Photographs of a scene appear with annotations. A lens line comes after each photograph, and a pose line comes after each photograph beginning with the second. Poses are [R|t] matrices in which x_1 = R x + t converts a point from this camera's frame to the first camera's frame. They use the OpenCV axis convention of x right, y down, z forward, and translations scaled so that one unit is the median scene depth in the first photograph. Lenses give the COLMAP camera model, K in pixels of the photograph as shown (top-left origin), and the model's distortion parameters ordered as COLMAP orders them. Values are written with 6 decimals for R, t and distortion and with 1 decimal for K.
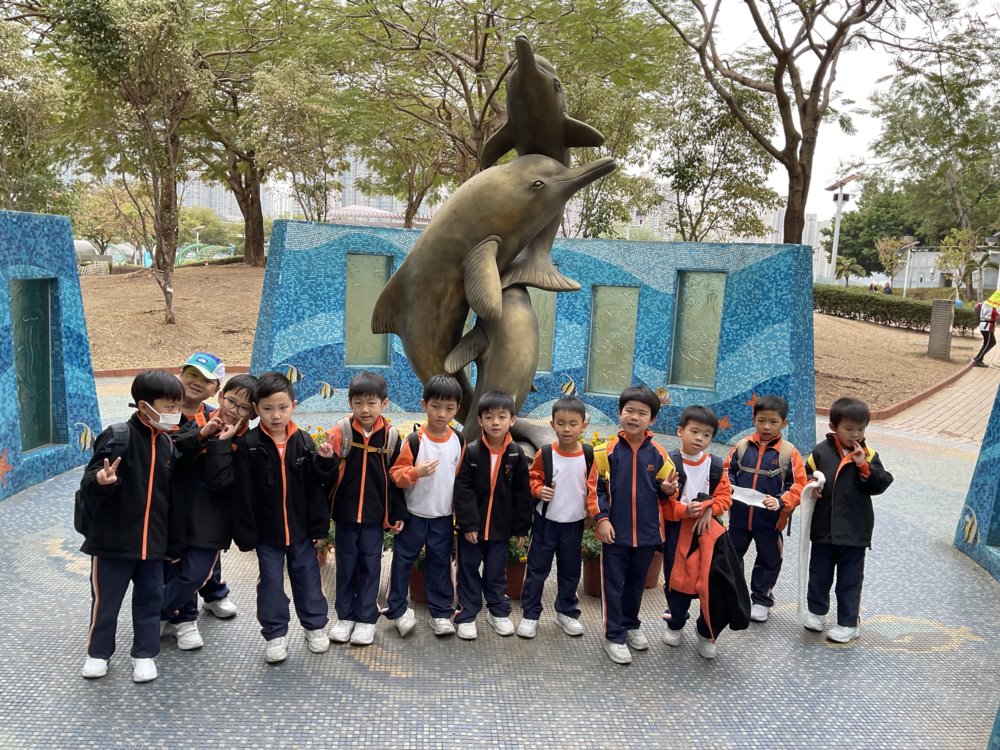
lens RADIAL K [[814.4, 0, 500.0], [0, 814.4, 375.0], [0, 0, 1]] dist [0.073795, -0.107664]
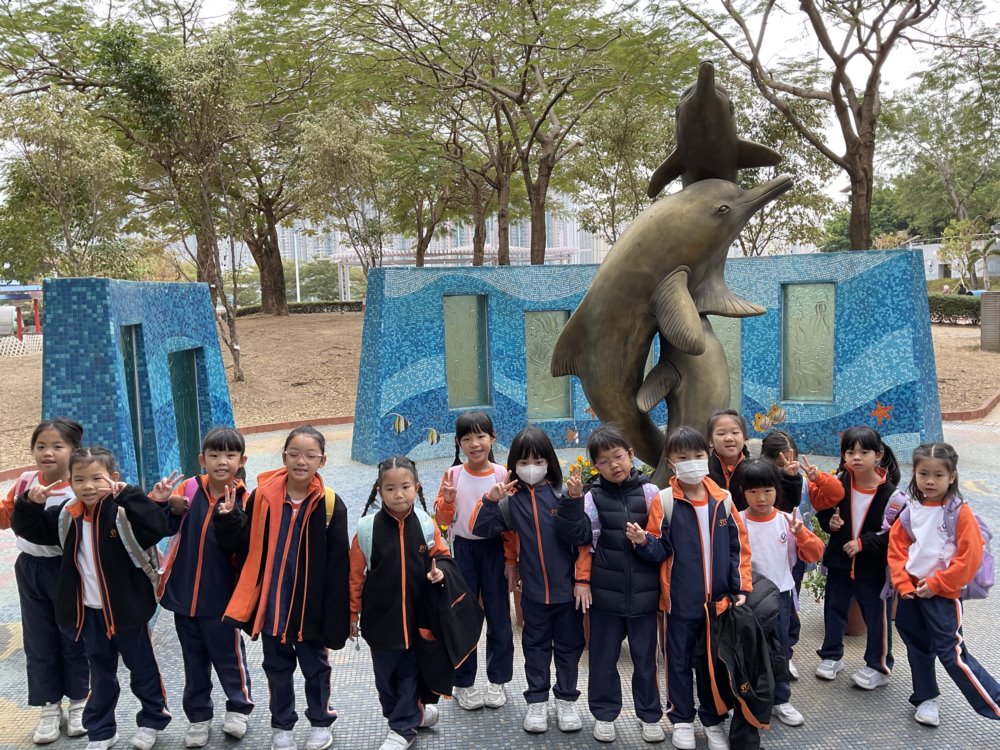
lens RADIAL K [[814.4, 0, 500.0], [0, 814.4, 375.0], [0, 0, 1]] dist [0.073795, -0.107664]
pose [[0.996414, -0.084114, 0.009177, -0.137535], [0.084370, 0.995909, -0.032363, -0.016378], [-0.006417, 0.033021, 0.999434, 0.021315]]
